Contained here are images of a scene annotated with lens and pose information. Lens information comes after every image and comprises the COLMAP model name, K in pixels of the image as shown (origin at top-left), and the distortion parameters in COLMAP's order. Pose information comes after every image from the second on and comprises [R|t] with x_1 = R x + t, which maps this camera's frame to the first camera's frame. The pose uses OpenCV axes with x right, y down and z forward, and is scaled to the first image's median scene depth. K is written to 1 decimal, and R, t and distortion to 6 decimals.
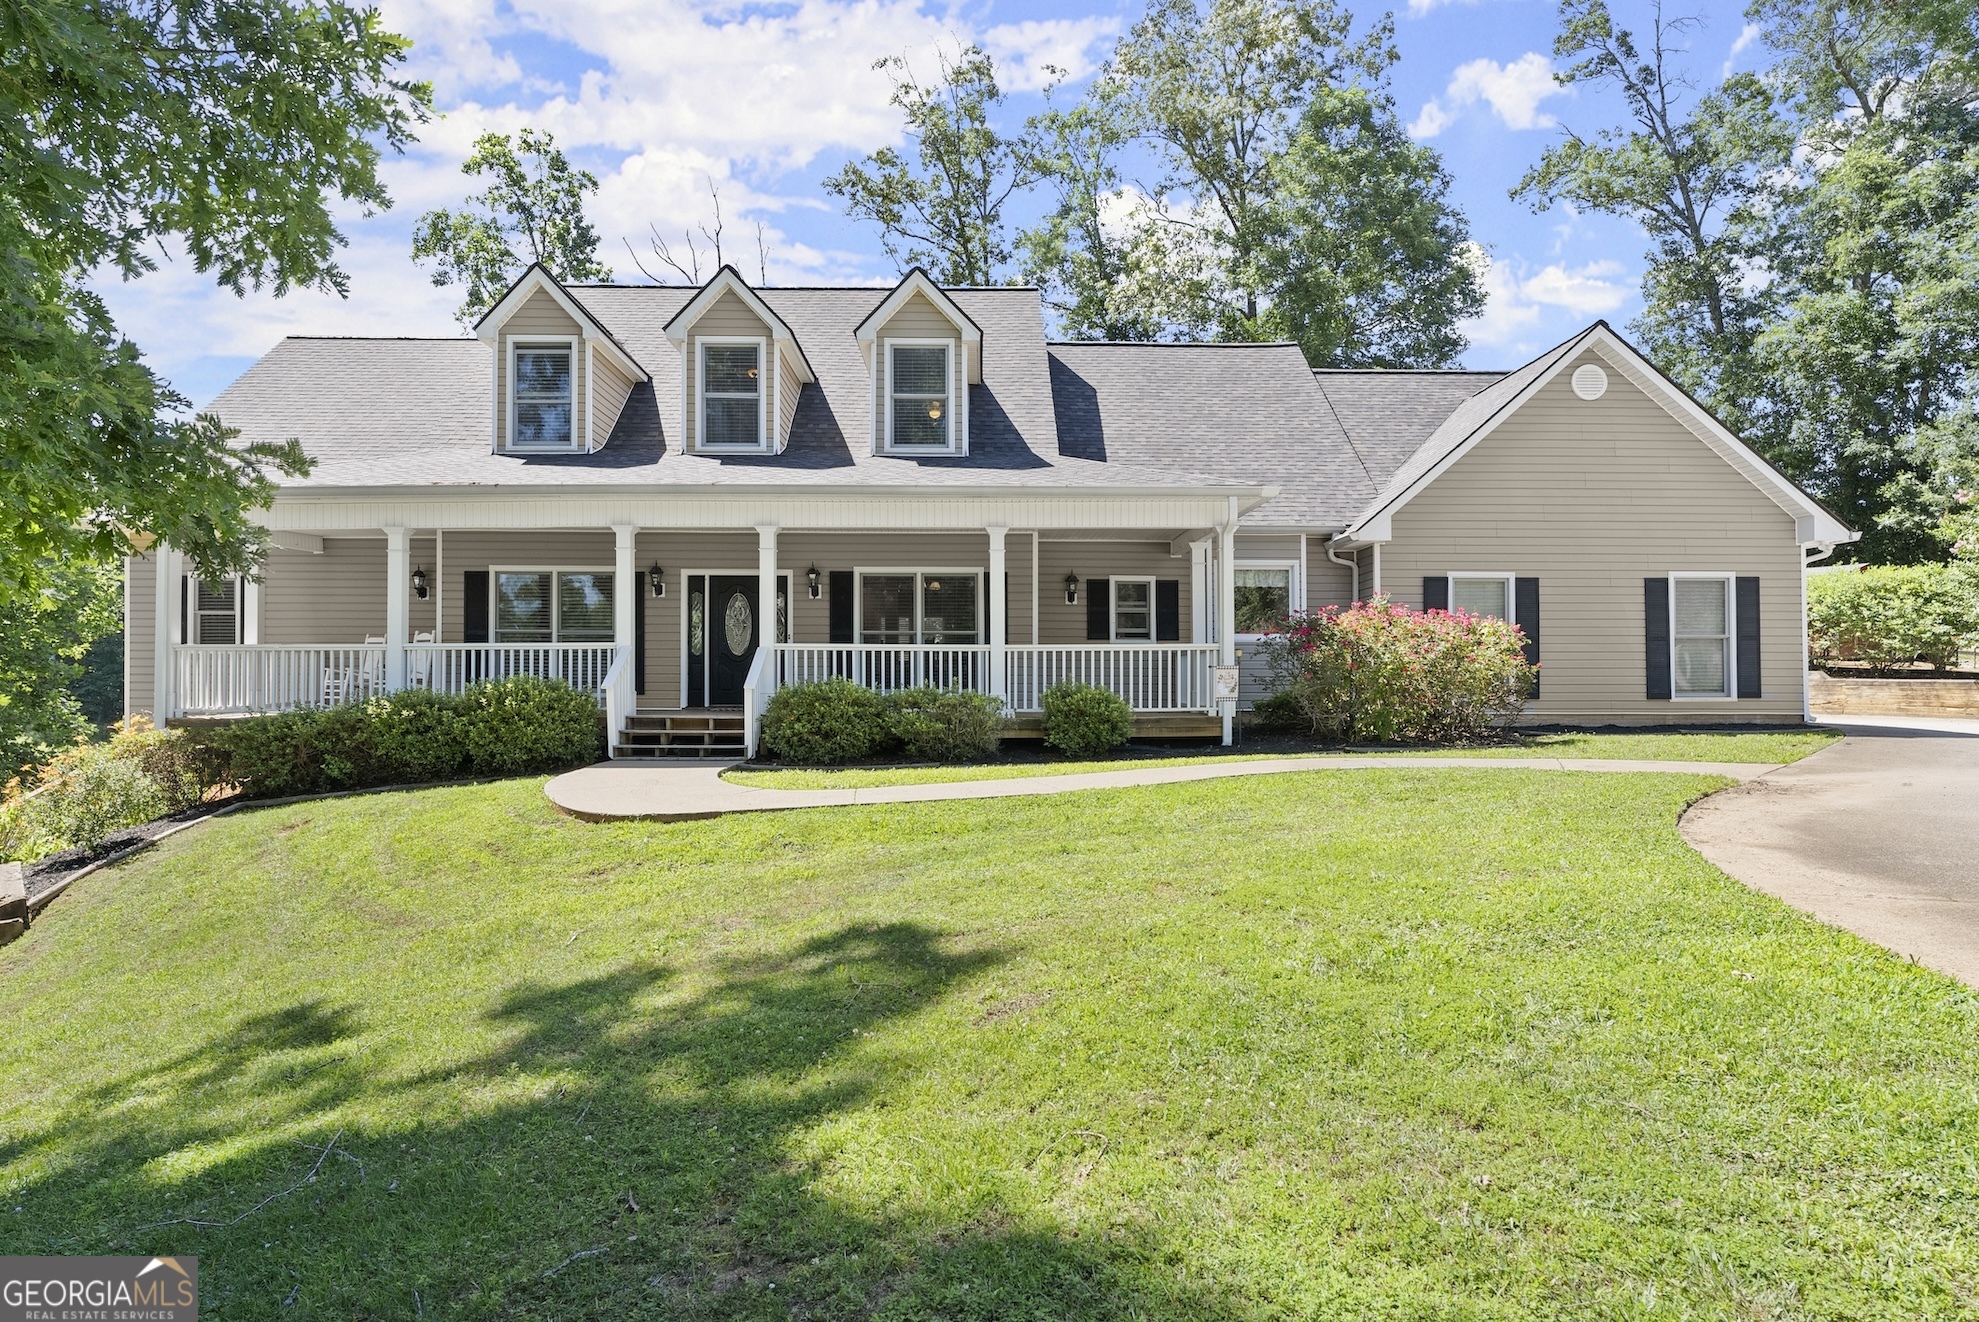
lens RADIAL K [[1095.7, 0, 988.9], [0, 1095.7, 648.8], [0, 0, 1]] dist [0.002549, 0.000202]
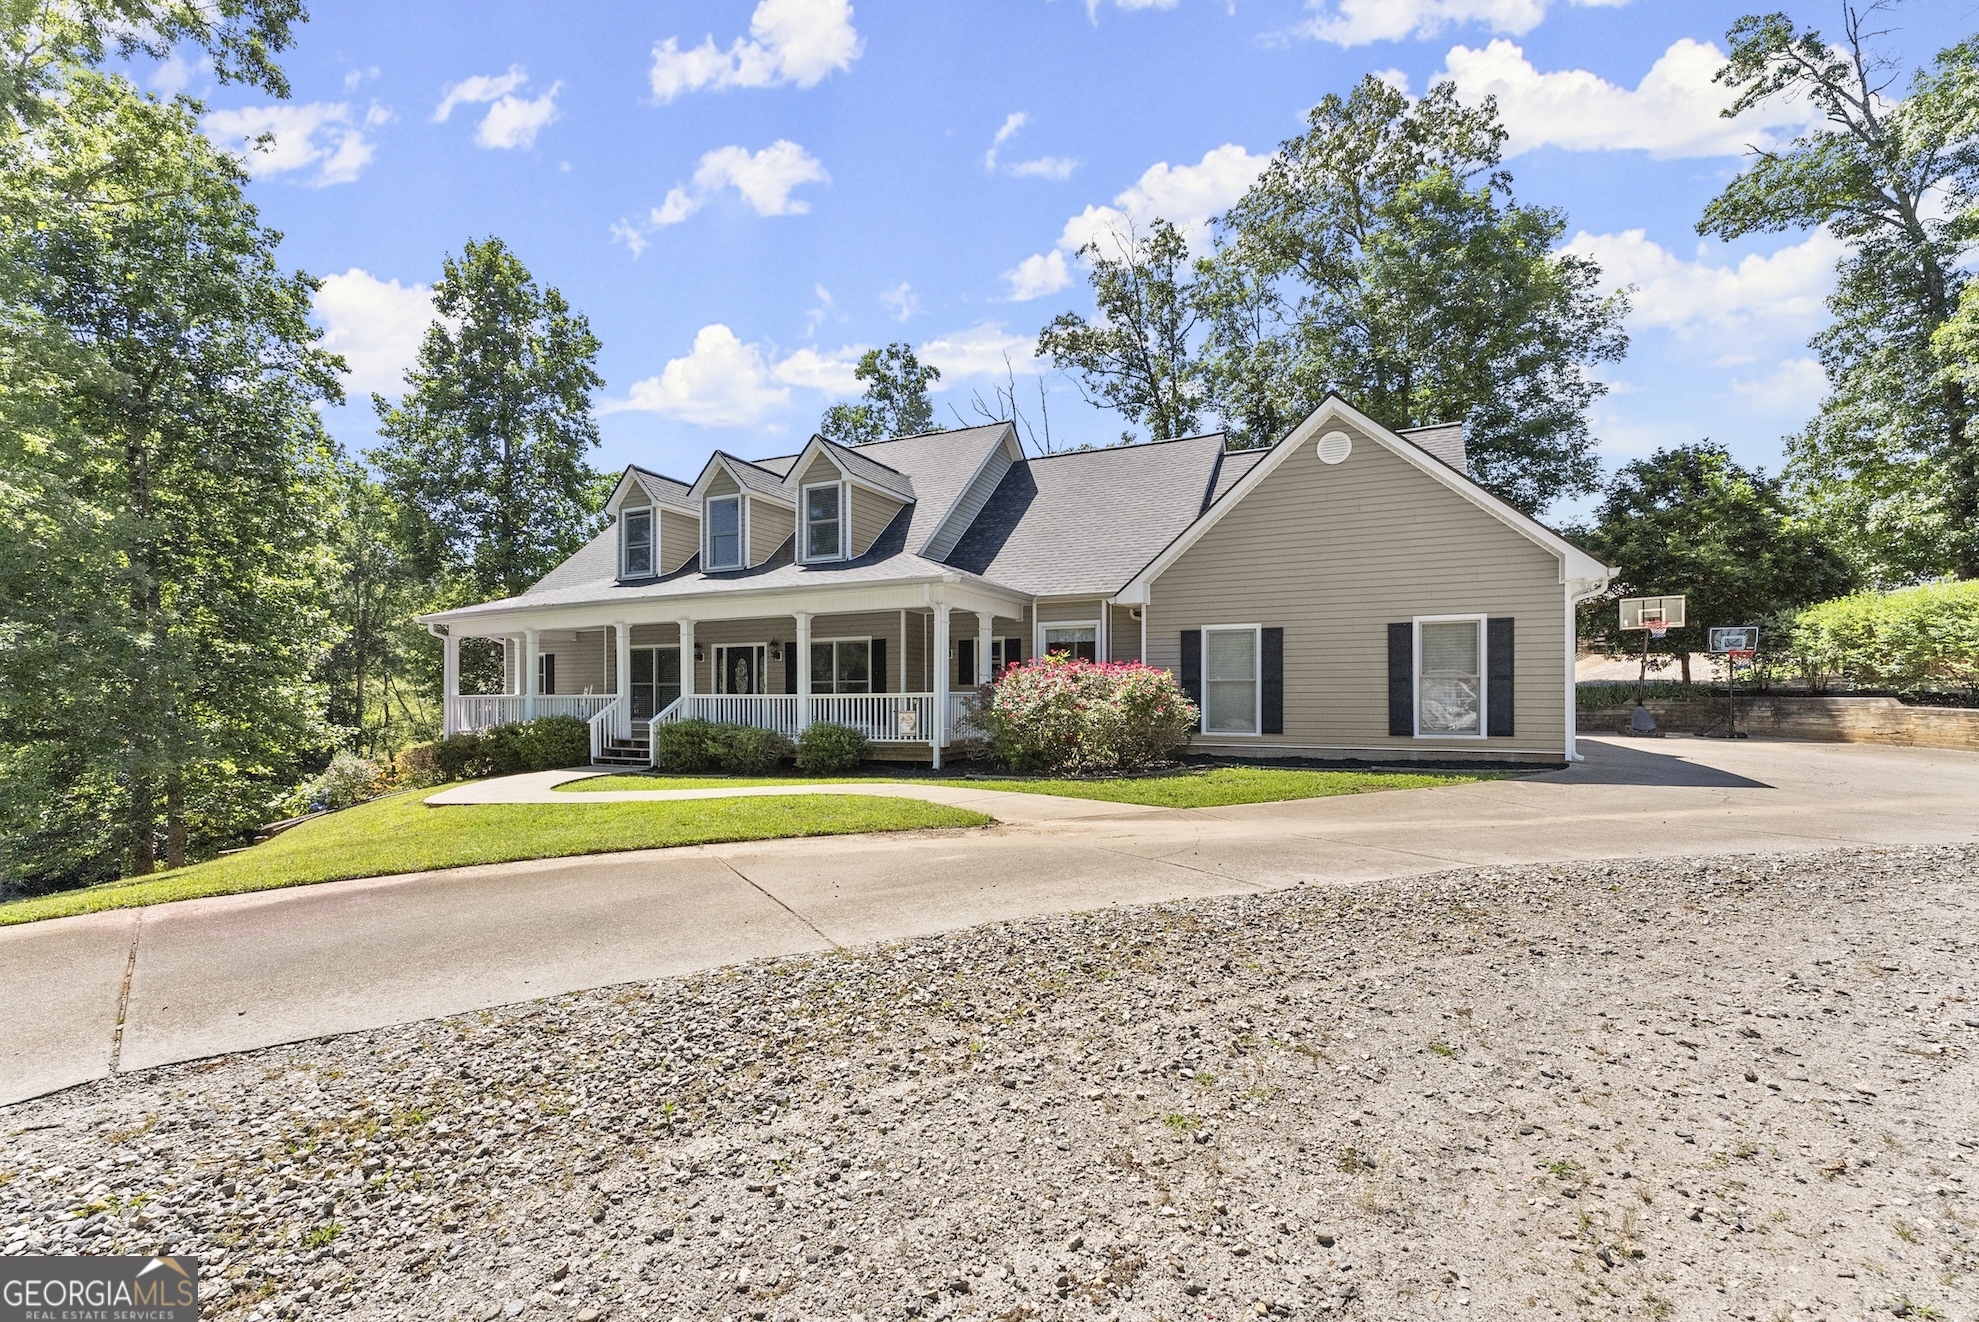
lens RADIAL K [[793.3, 0, 991.9], [0, 793.3, 677.5], [0, 0, 1]] dist [-0.001099, 0.000135]
pose [[0.902954, -0.013905, -0.429512, 0.449637], [0.018450, 0.999809, 0.006418, -0.018221], [0.429341, -0.013720, 0.903038, 0.099830]]
